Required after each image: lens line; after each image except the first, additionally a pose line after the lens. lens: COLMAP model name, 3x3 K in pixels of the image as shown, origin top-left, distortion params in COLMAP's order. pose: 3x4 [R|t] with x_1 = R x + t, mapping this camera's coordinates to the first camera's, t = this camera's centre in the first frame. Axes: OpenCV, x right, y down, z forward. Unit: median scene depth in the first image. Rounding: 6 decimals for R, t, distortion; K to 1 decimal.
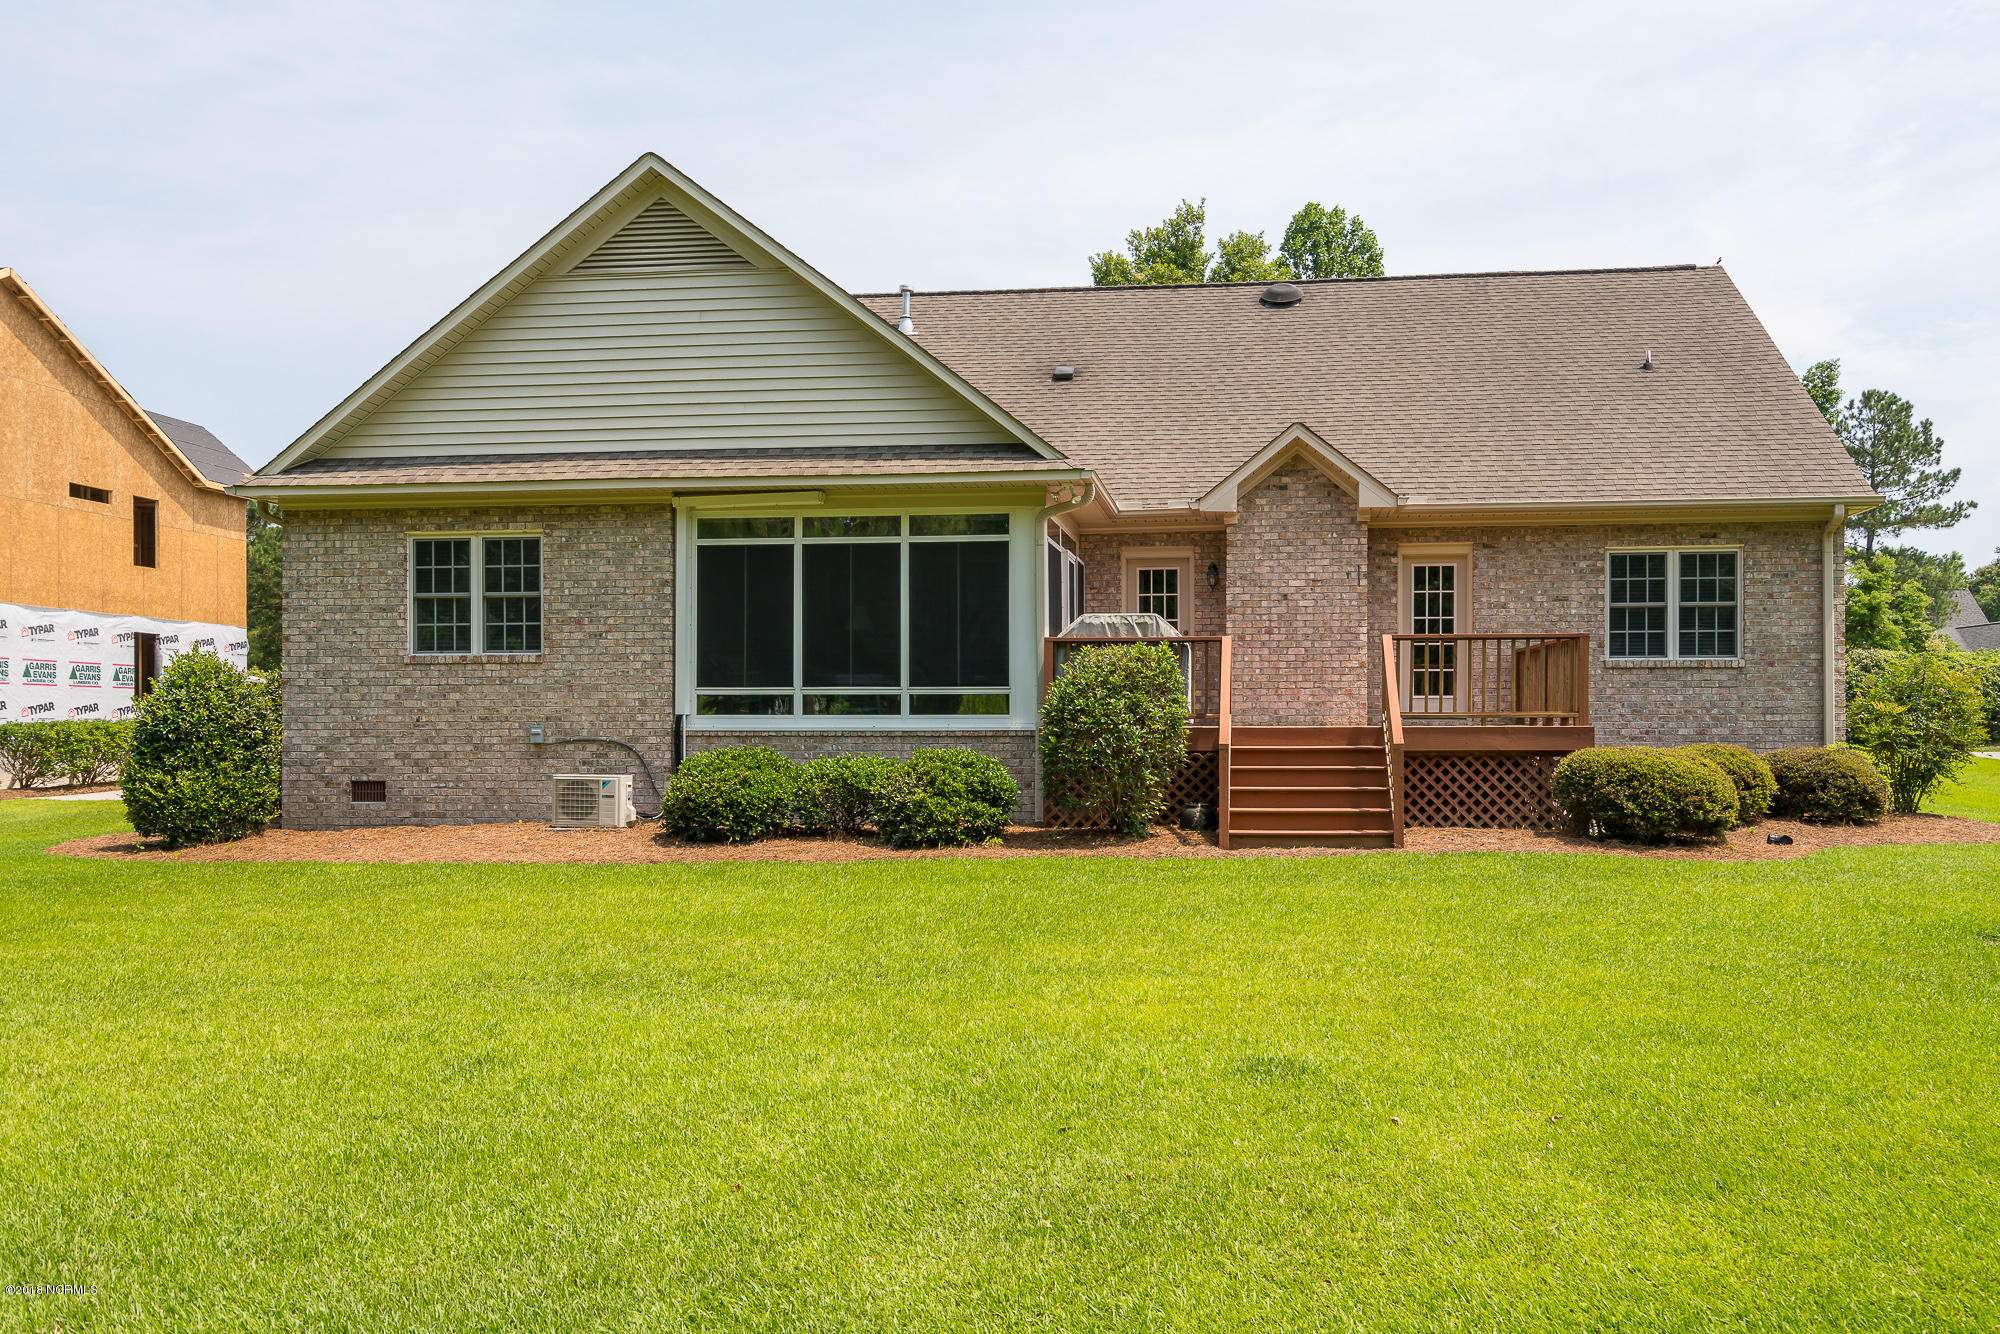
lens RADIAL K [[1382.9, 0, 1294.8], [0, 1382.9, 706.8], [0, 0, 1]] dist [-0.004614, -0.004085]
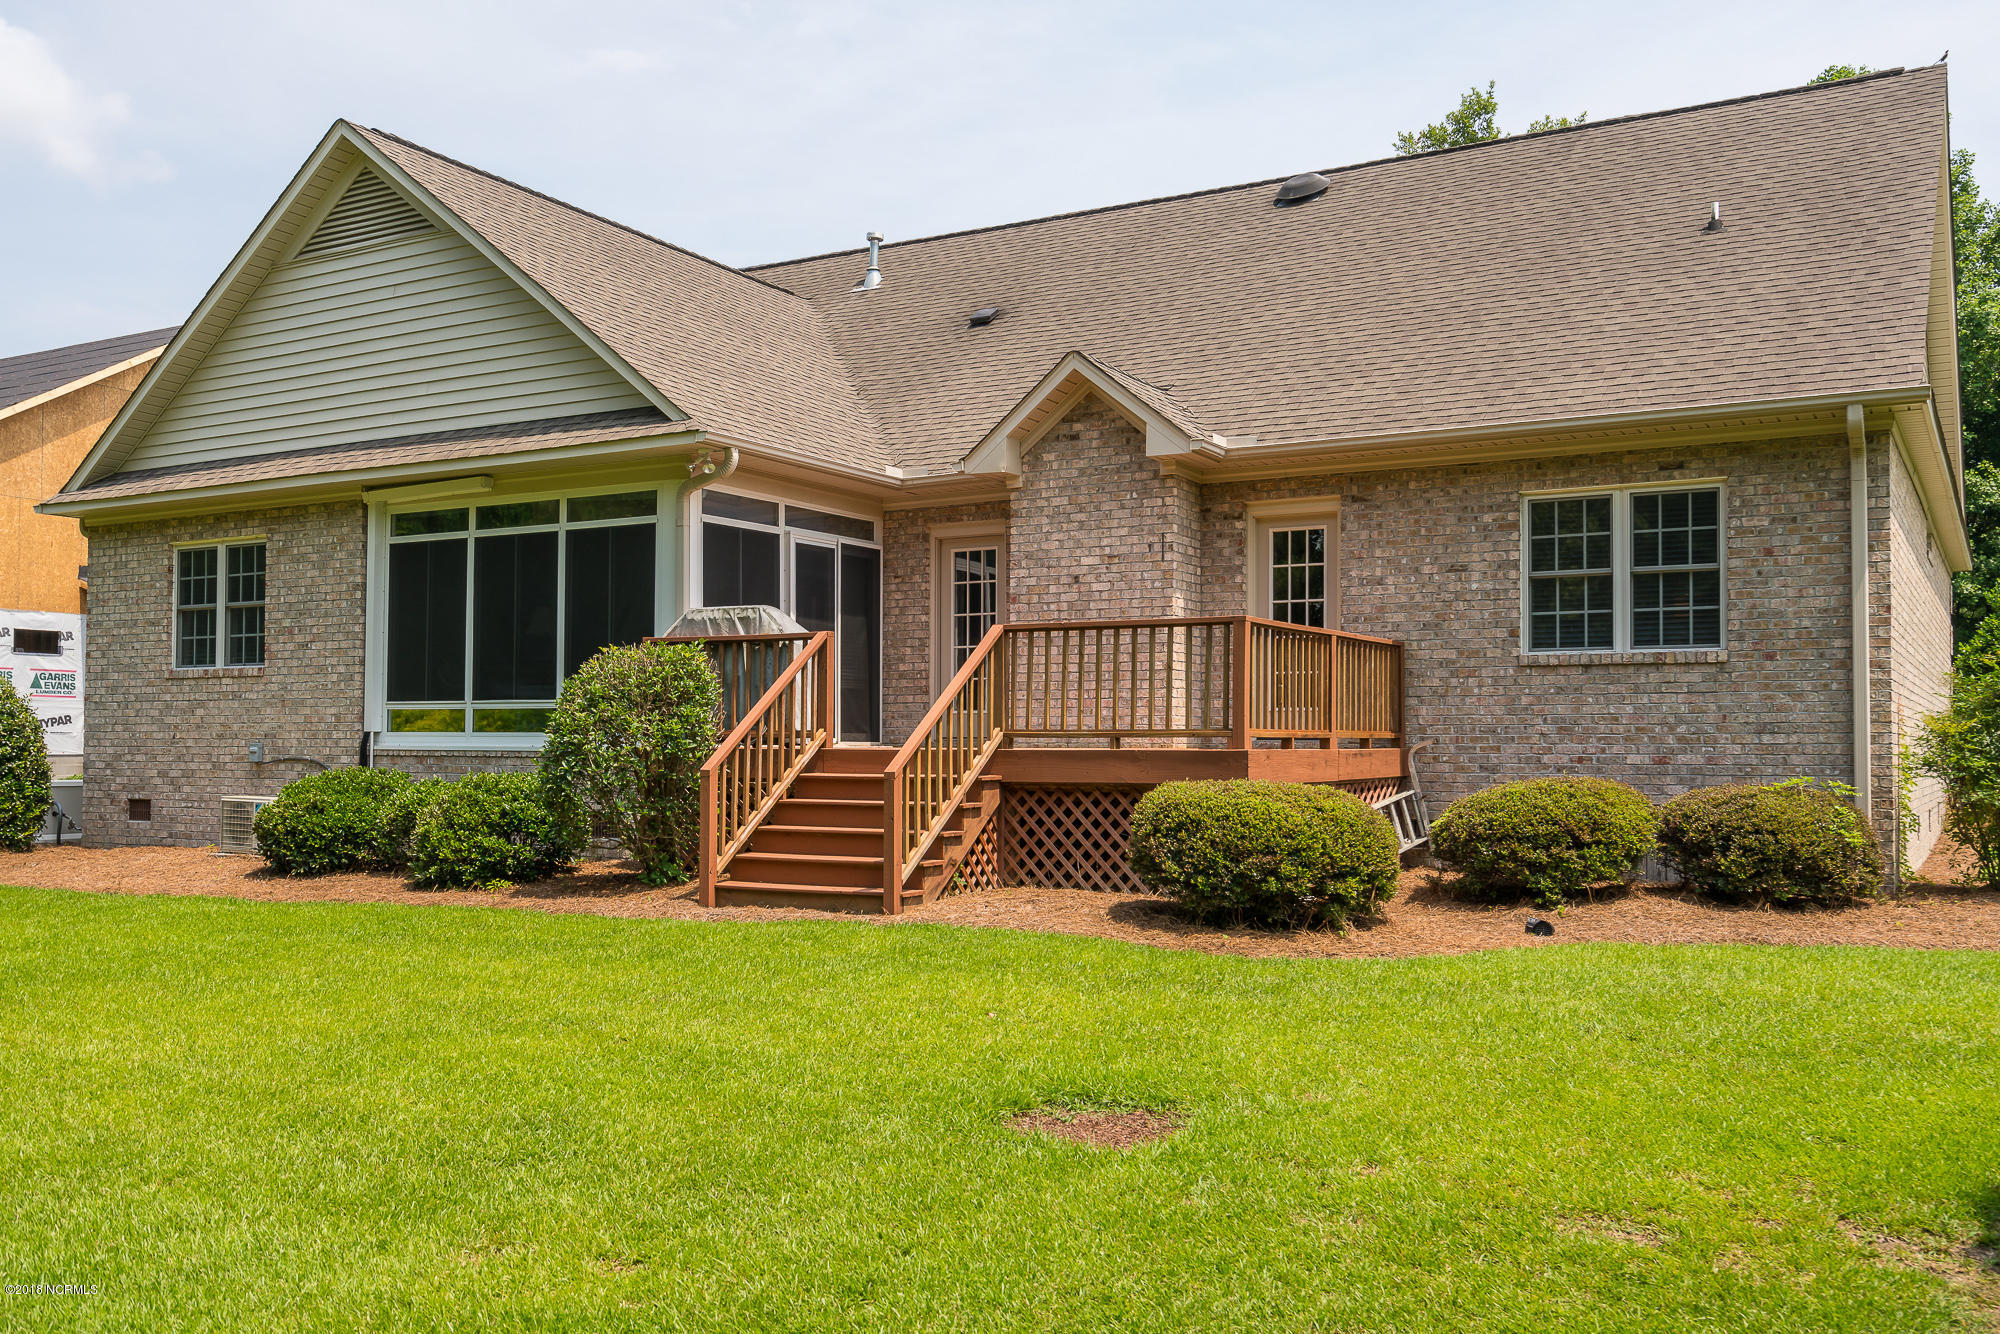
lens RADIAL K [[1664.2, 0, 976.9], [0, 1664.2, 690.4], [0, 0, 1]] dist [-0.003638, 0.009956]
pose [[0.922172, -0.008133, -0.386693, 0.328954], [0.000444, 0.999801, -0.019968, 0.000588], [0.386779, 0.018242, 0.921992, 0.143199]]
